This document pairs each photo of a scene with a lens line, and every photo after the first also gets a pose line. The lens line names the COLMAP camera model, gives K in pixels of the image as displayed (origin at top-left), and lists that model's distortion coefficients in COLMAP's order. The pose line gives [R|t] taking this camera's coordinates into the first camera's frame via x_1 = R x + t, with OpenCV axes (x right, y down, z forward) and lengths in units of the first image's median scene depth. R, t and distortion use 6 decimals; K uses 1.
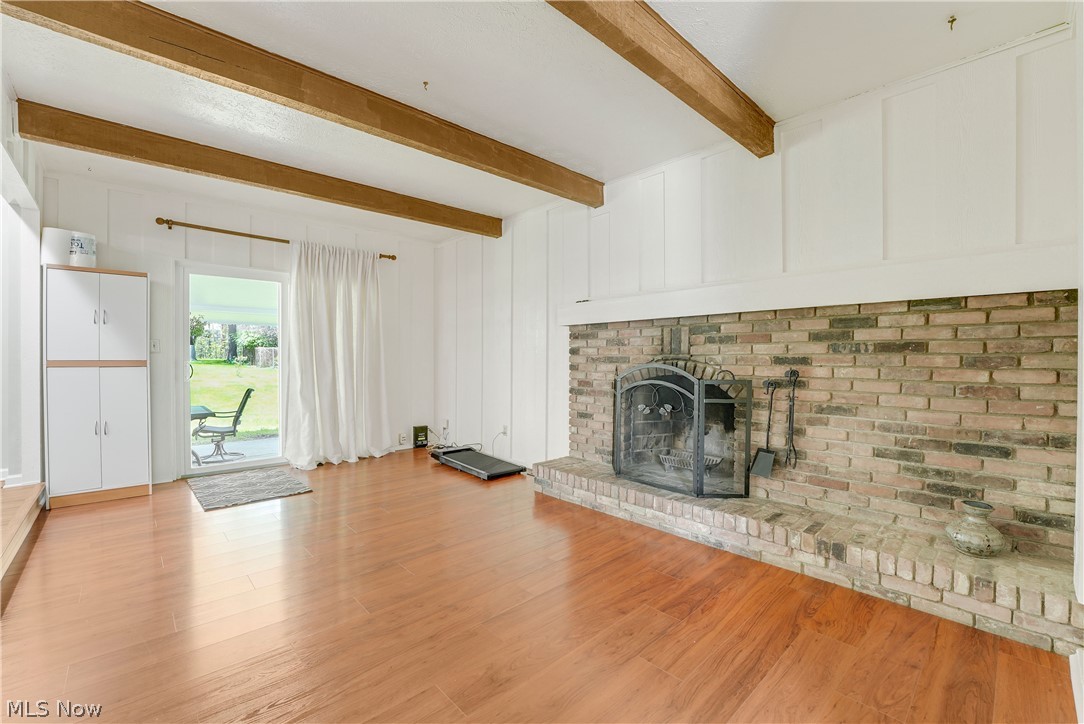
lens RADIAL K [[447.4, 0, 540.4], [0, 447.4, 365.7], [0, 0, 1]] dist [-0.010173, 0.000316]
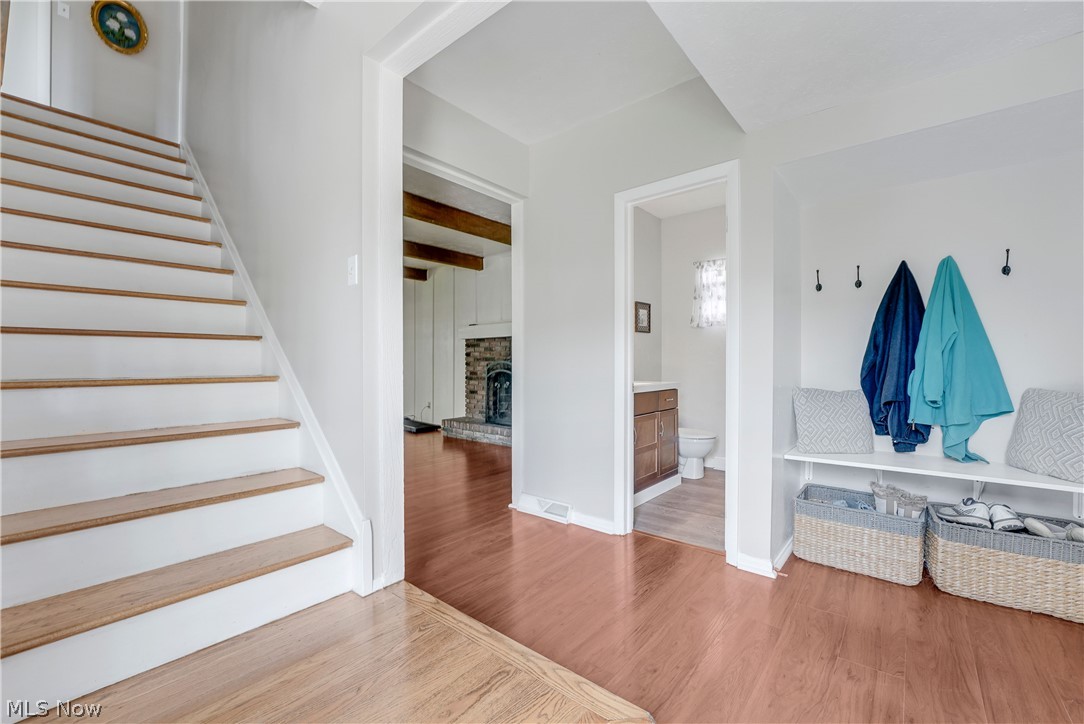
lens RADIAL K [[447.4, 0, 540.4], [0, 447.4, 365.7], [0, 0, 1]] dist [-0.010173, 0.000316]
pose [[0.993437, -0.003967, 0.114309, 0.161243], [0.004632, 0.999974, -0.005554, 0.022176], [-0.114284, 0.006047, 0.993430, -0.742818]]
